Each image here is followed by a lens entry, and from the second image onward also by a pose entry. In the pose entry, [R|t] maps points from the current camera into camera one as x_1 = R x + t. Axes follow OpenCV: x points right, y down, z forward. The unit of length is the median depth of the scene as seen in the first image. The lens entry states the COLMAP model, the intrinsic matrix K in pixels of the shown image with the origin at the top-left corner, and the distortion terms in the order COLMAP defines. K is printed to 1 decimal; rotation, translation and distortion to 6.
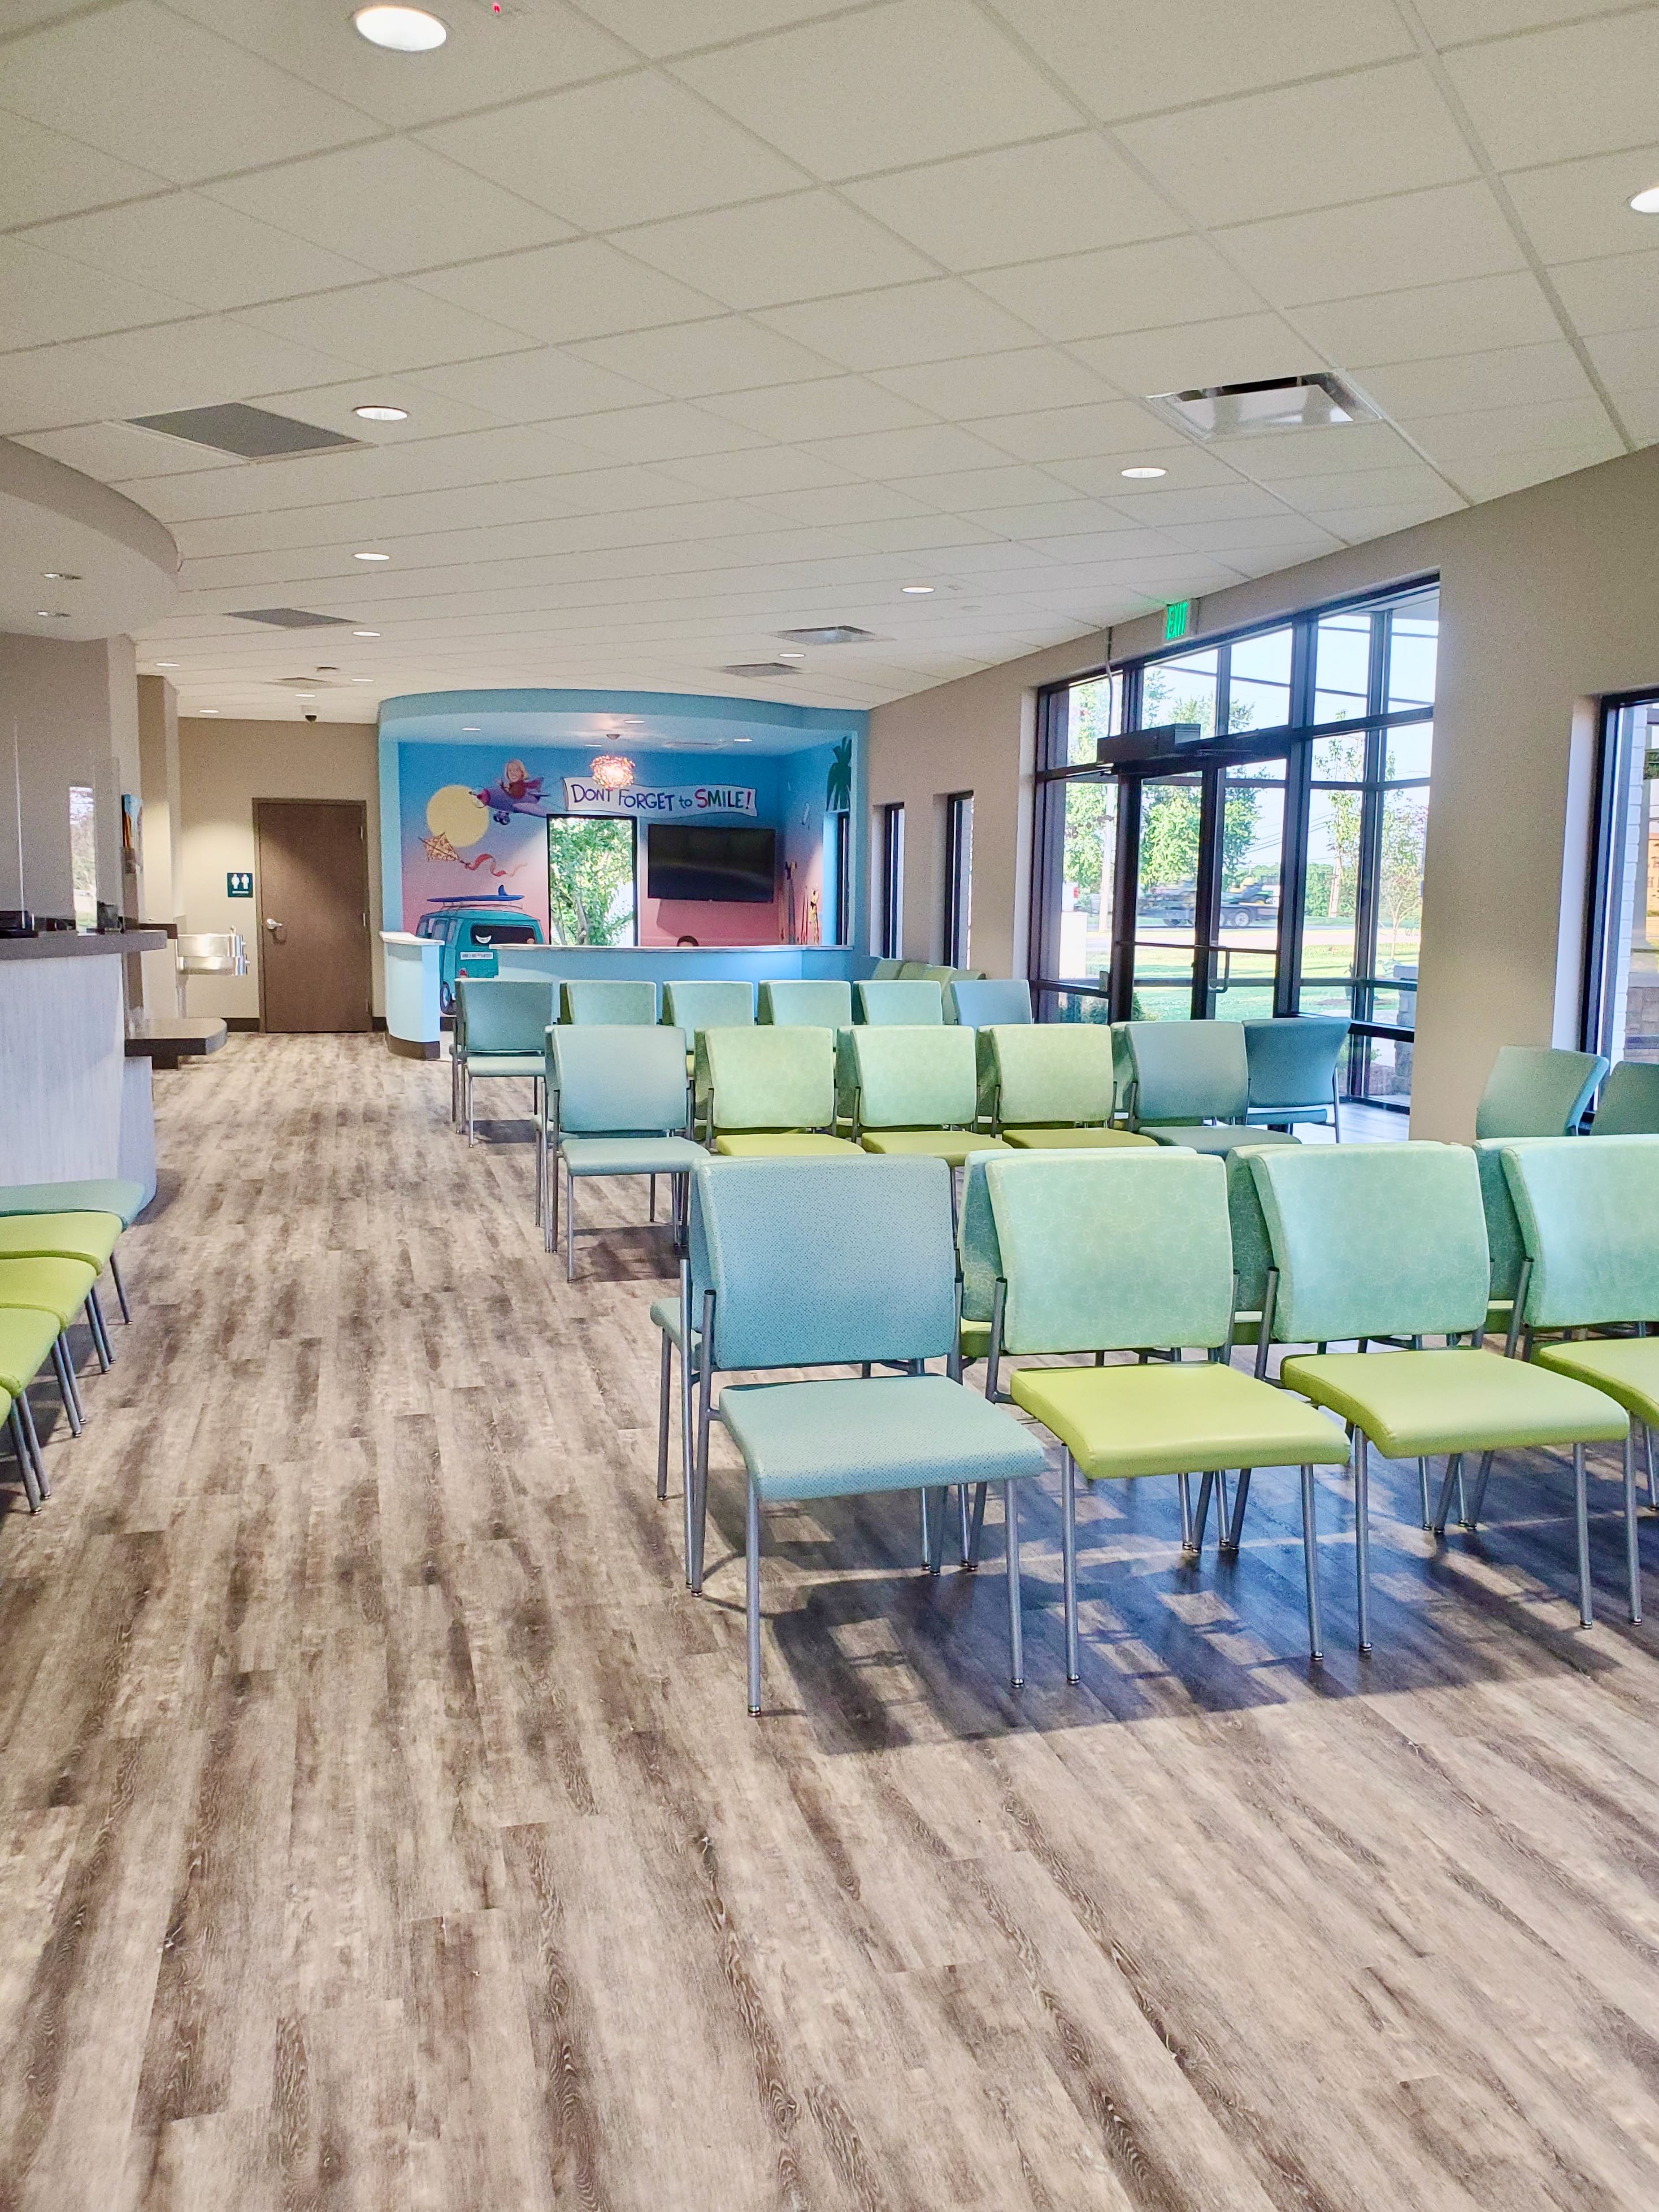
lens RADIAL K [[1771.5, 0, 839.7], [0, 1771.5, 1107.9], [0, 0, 1]] dist [0.051792, 0.005307]
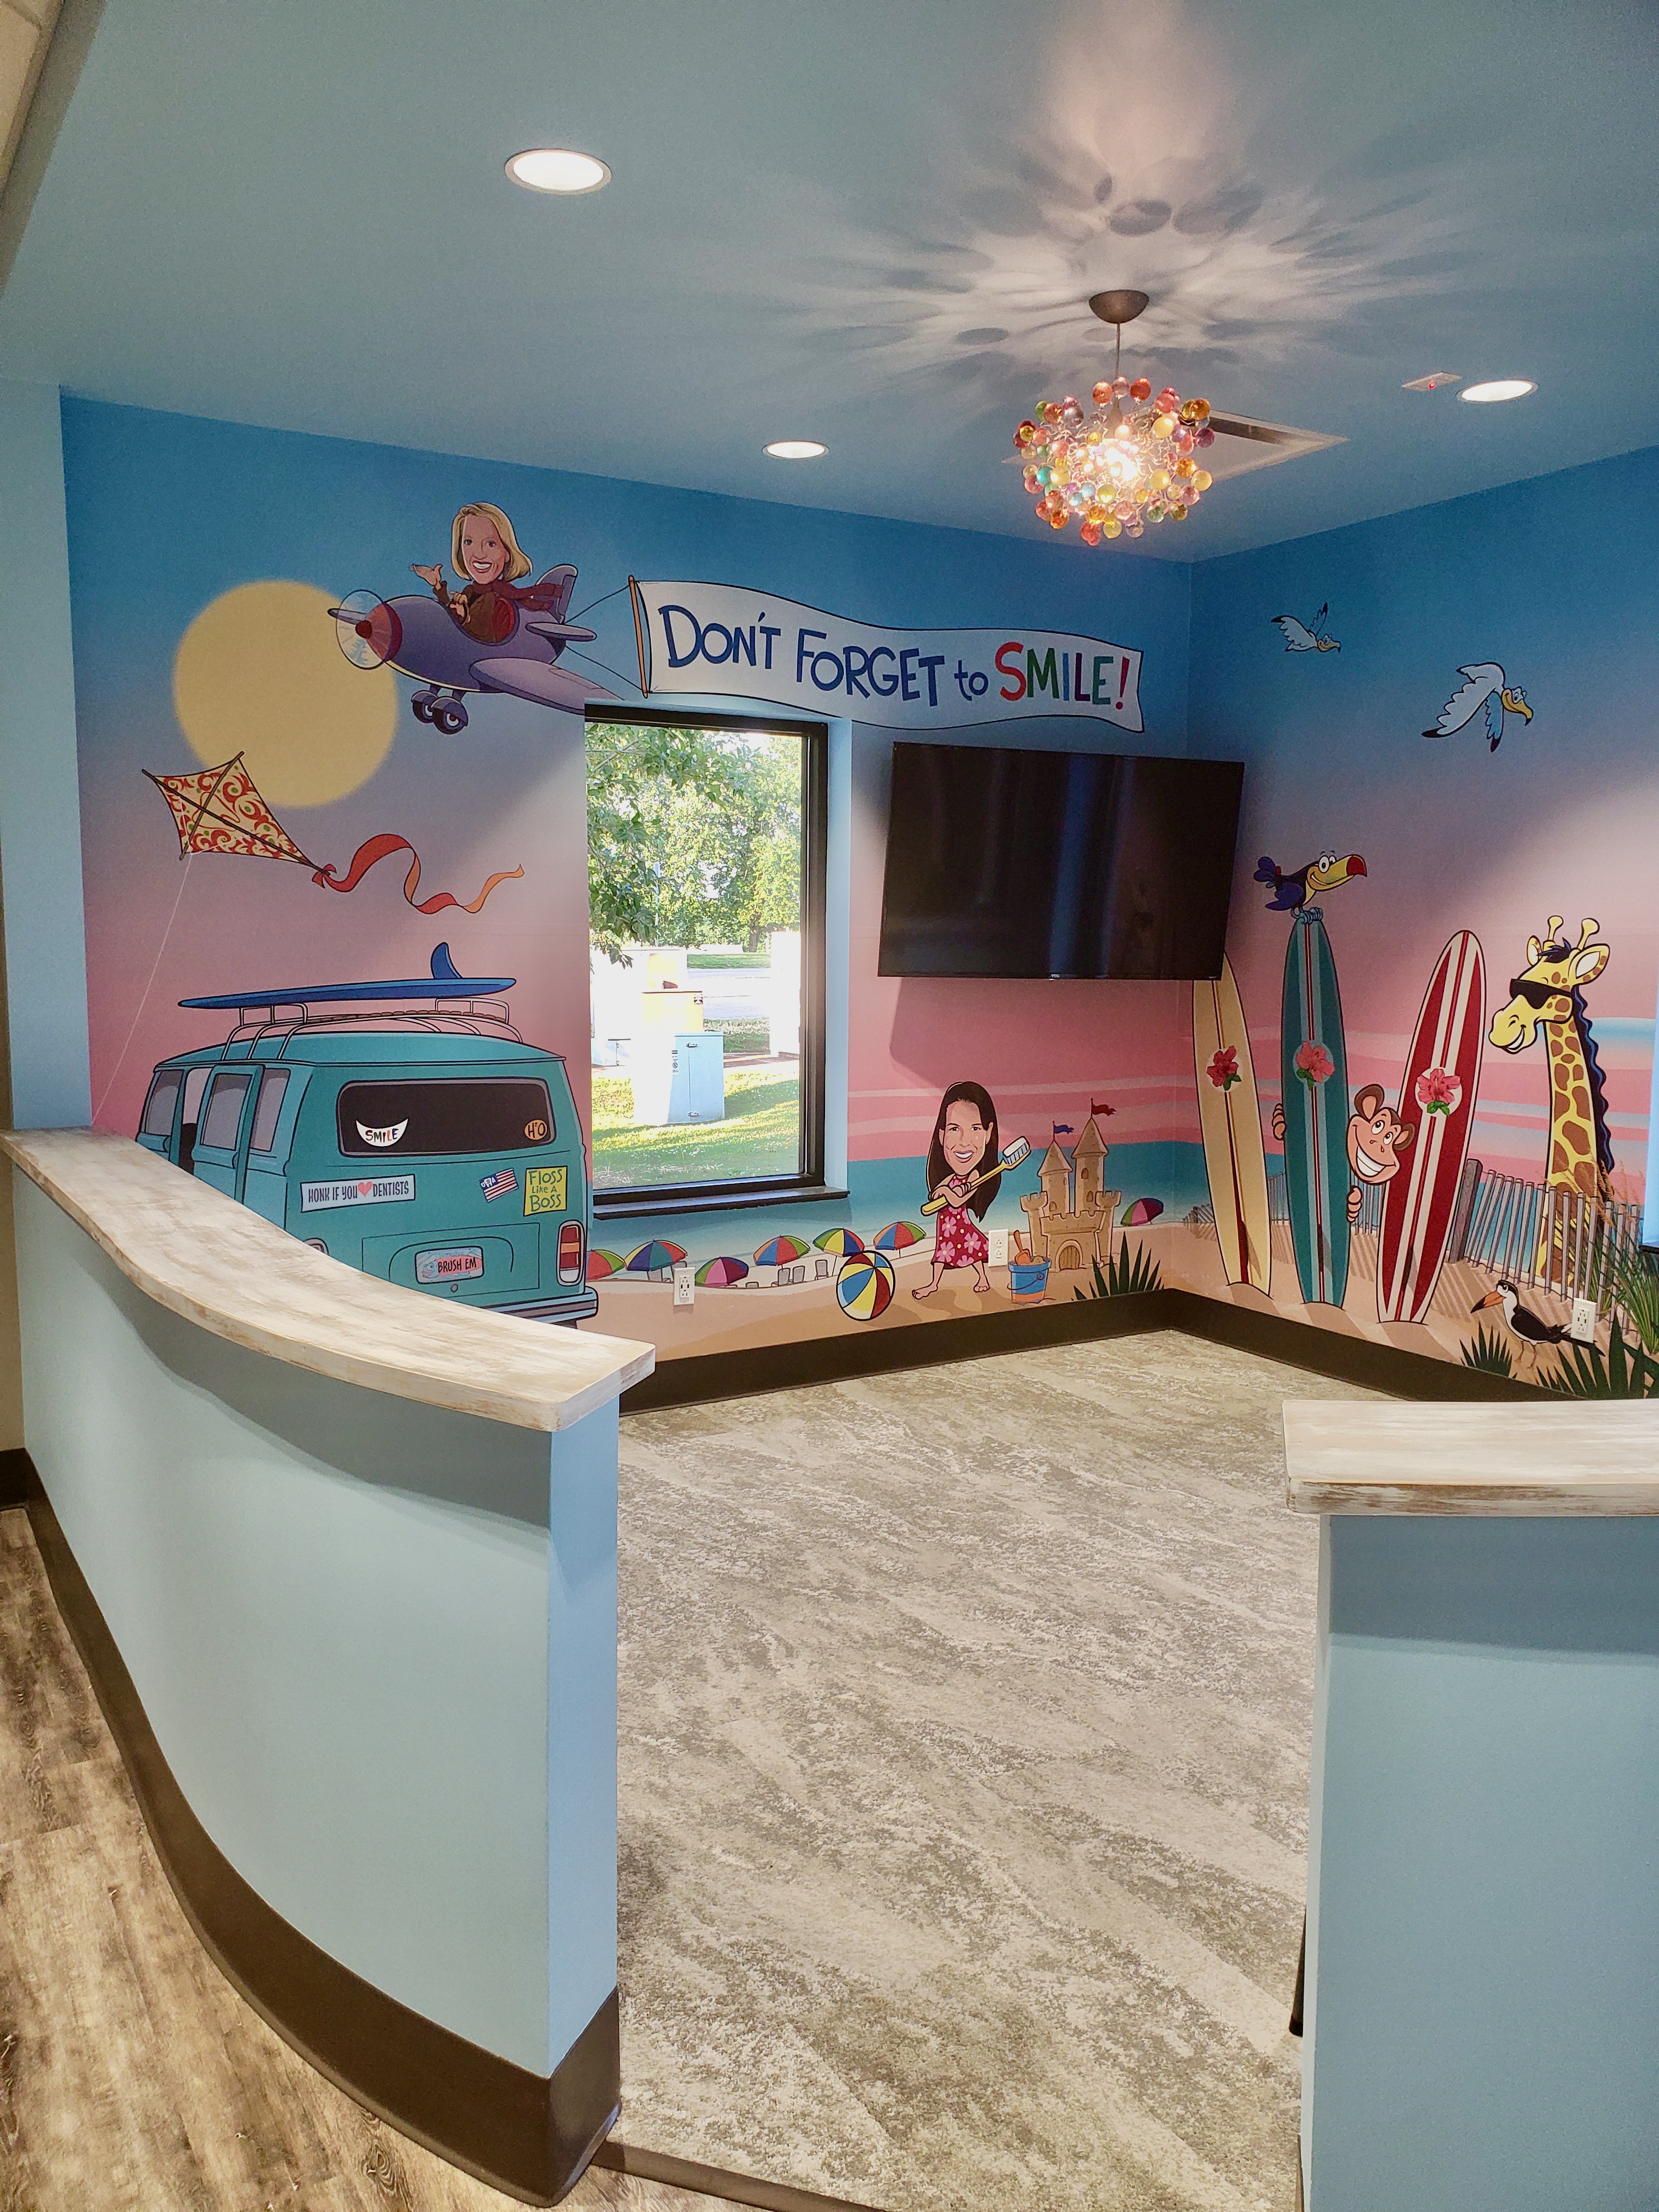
lens RADIAL K [[1771.5, 0, 815.6], [0, 1771.5, 1101.2], [0, 0, 1]] dist [0.051792, 0.005307]
pose [[0.967816, -0.038985, 0.248620, -0.203617], [0.045122, 0.998800, -0.019031, -0.091465], [-0.247580, 0.029637, 0.968414, 0.705011]]
